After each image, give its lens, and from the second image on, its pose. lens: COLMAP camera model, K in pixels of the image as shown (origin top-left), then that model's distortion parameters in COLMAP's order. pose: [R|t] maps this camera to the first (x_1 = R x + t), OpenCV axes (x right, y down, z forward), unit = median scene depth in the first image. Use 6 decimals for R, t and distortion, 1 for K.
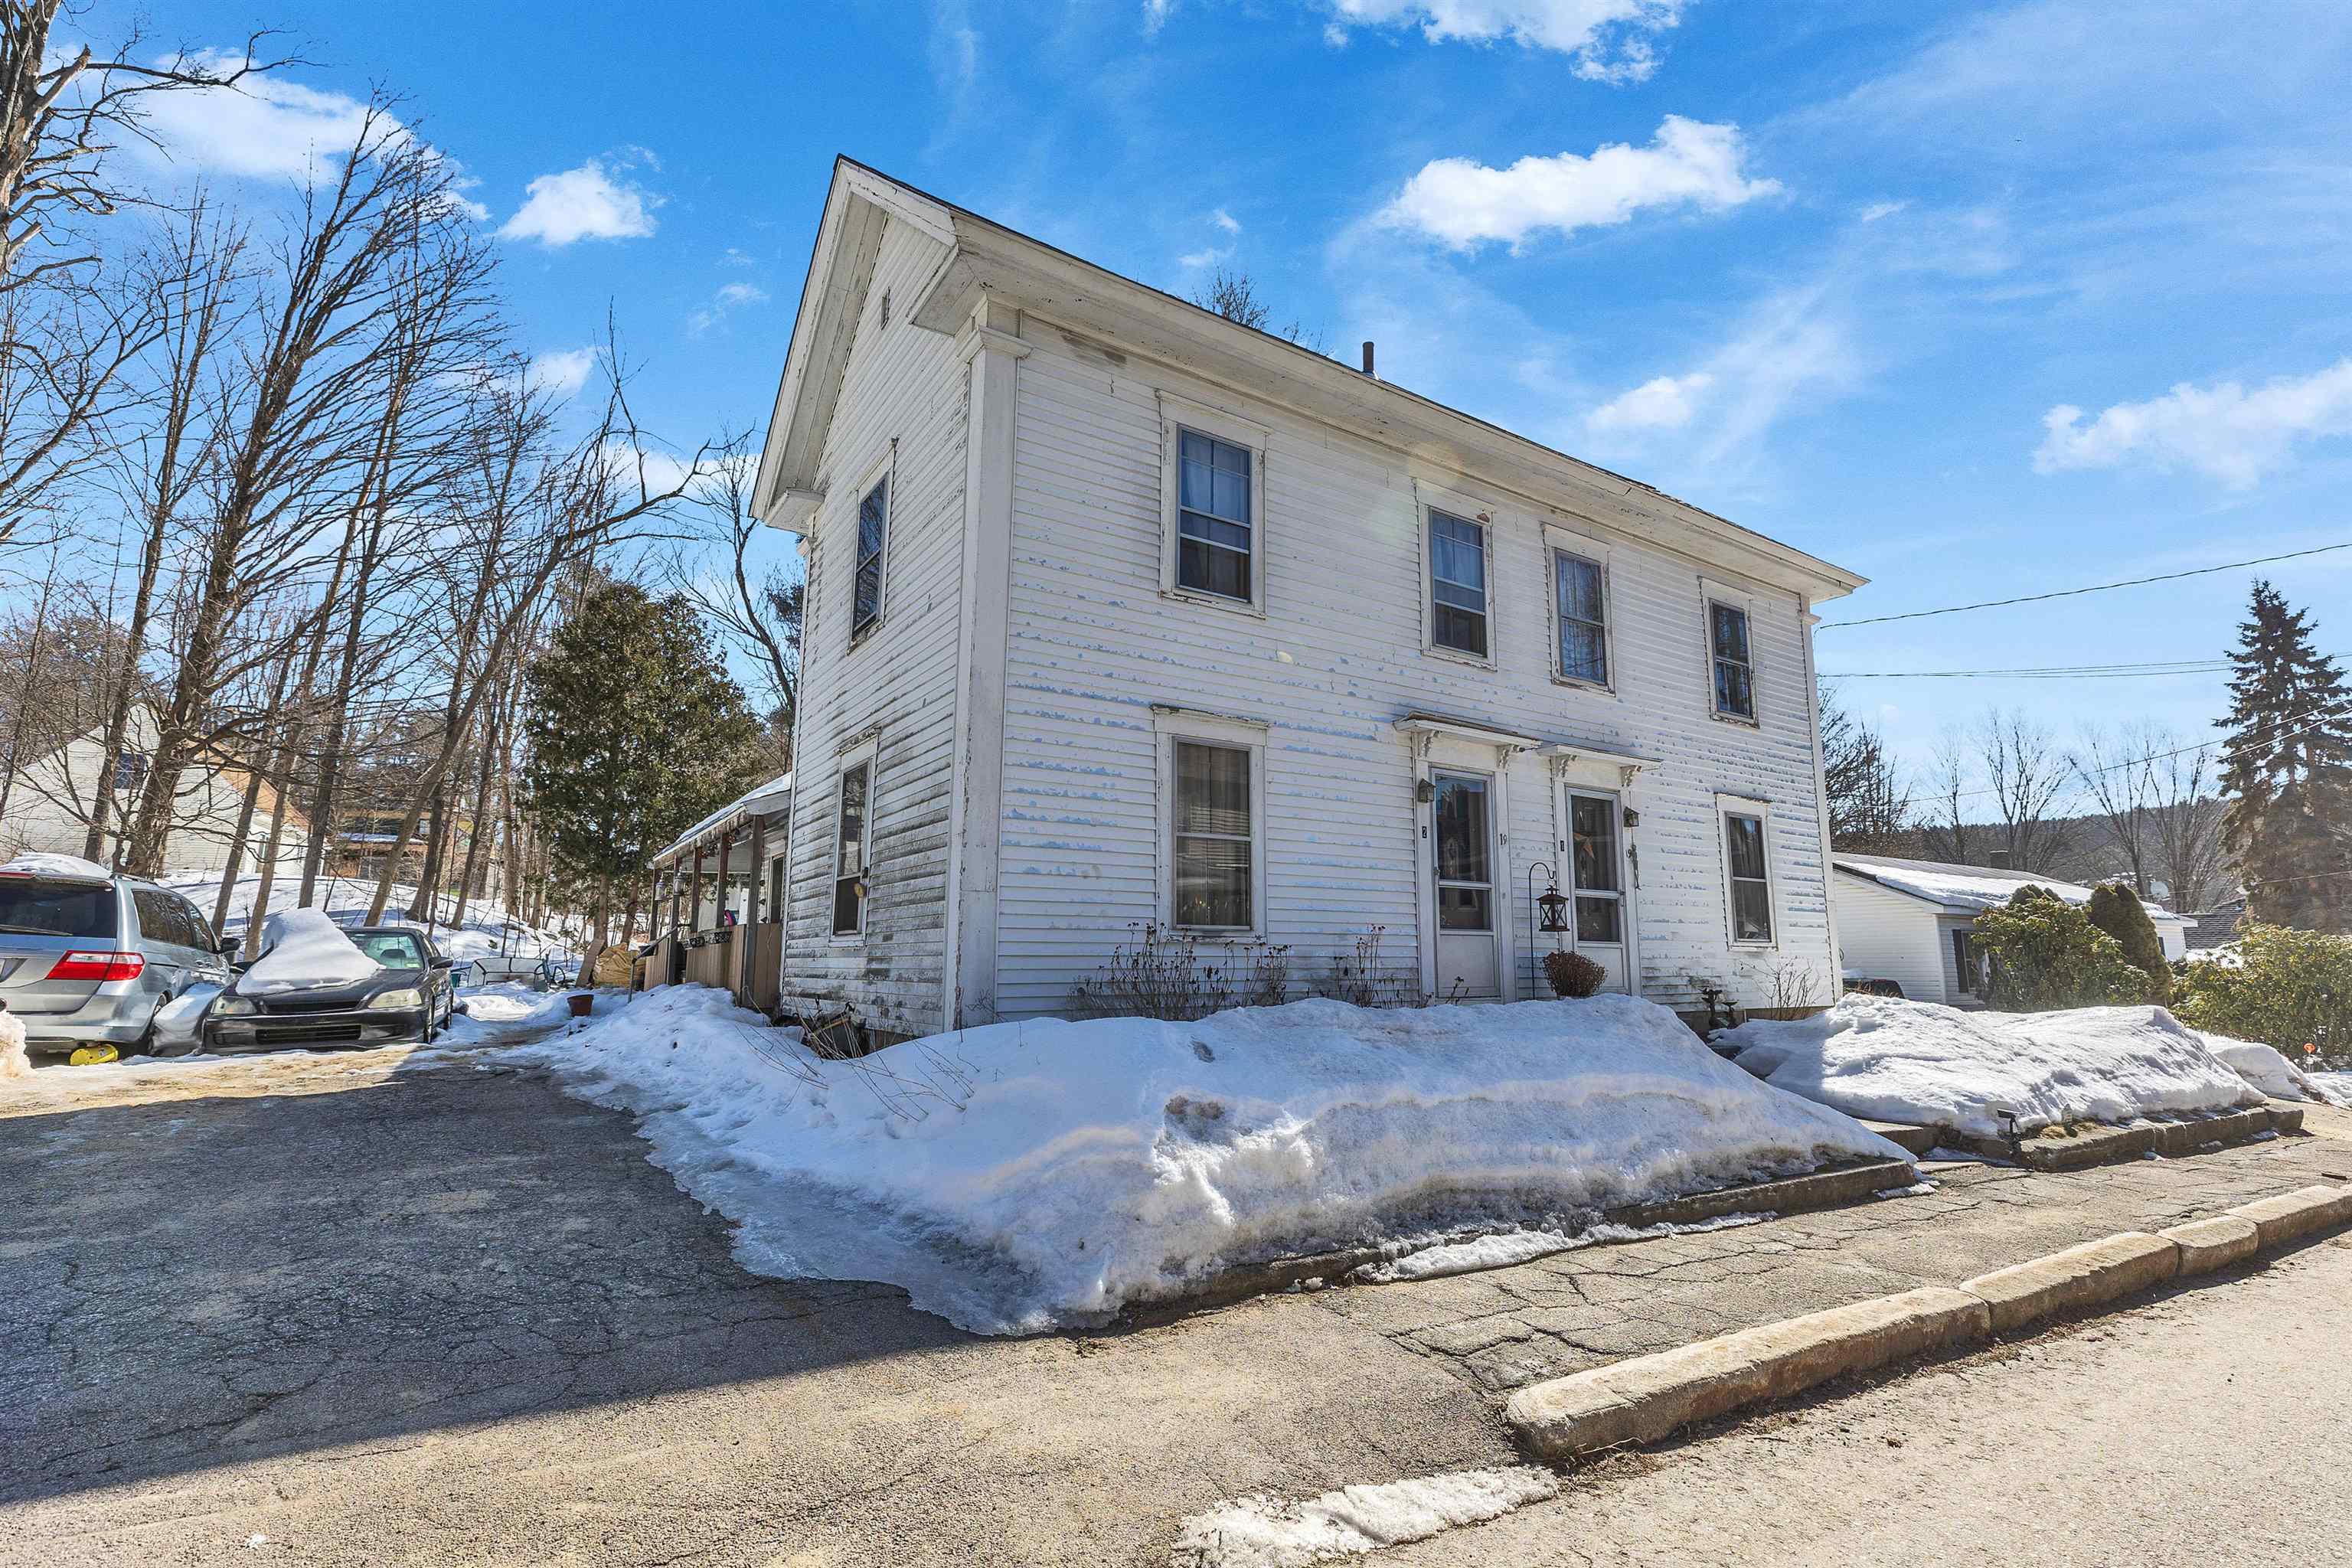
lens RADIAL K [[1063.8, 0, 1179.9], [0, 1063.8, 783.6], [0, 0, 1]] dist [0.008766, -0.000032]
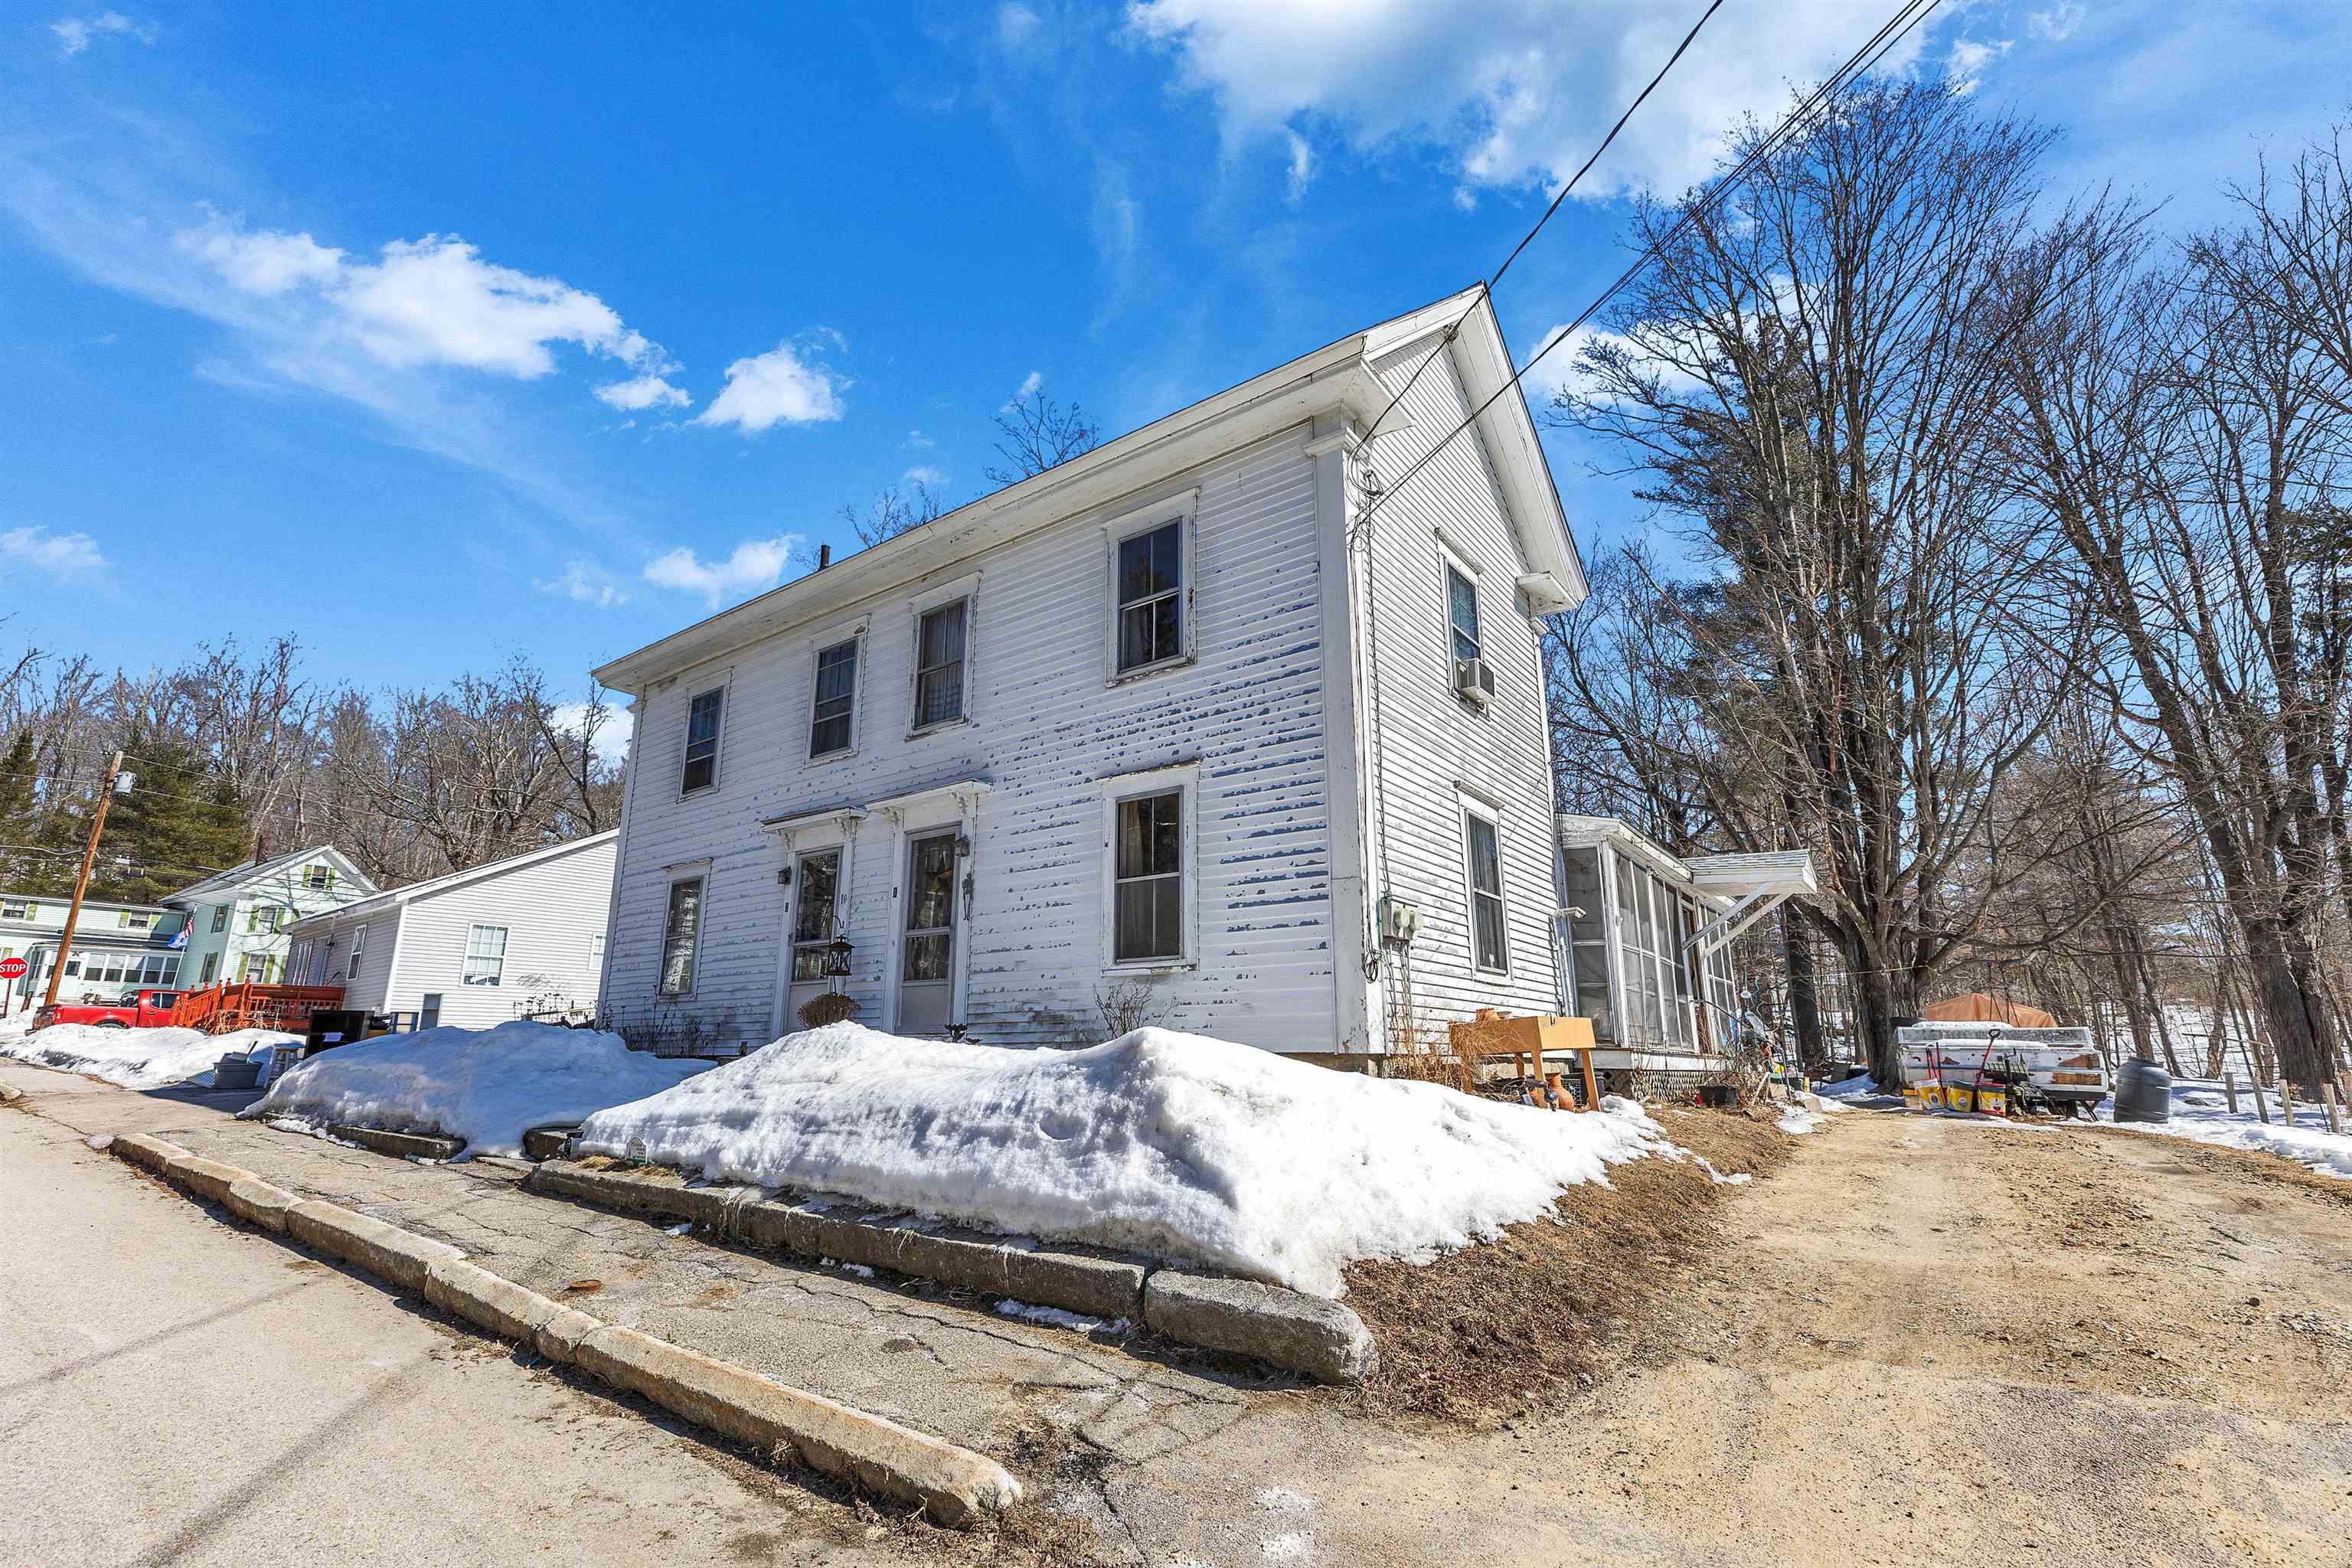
lens RADIAL K [[1048.3, 0, 1176.0], [0, 1048.3, 784.0], [0, 0, 1]] dist [-0.024404, -0.000153]
pose [[0.347529, -0.241005, -0.906168, 1.659094], [0.158186, 0.967622, -0.196682, 0.236319], [0.924230, -0.074990, 0.374401, 1.017417]]
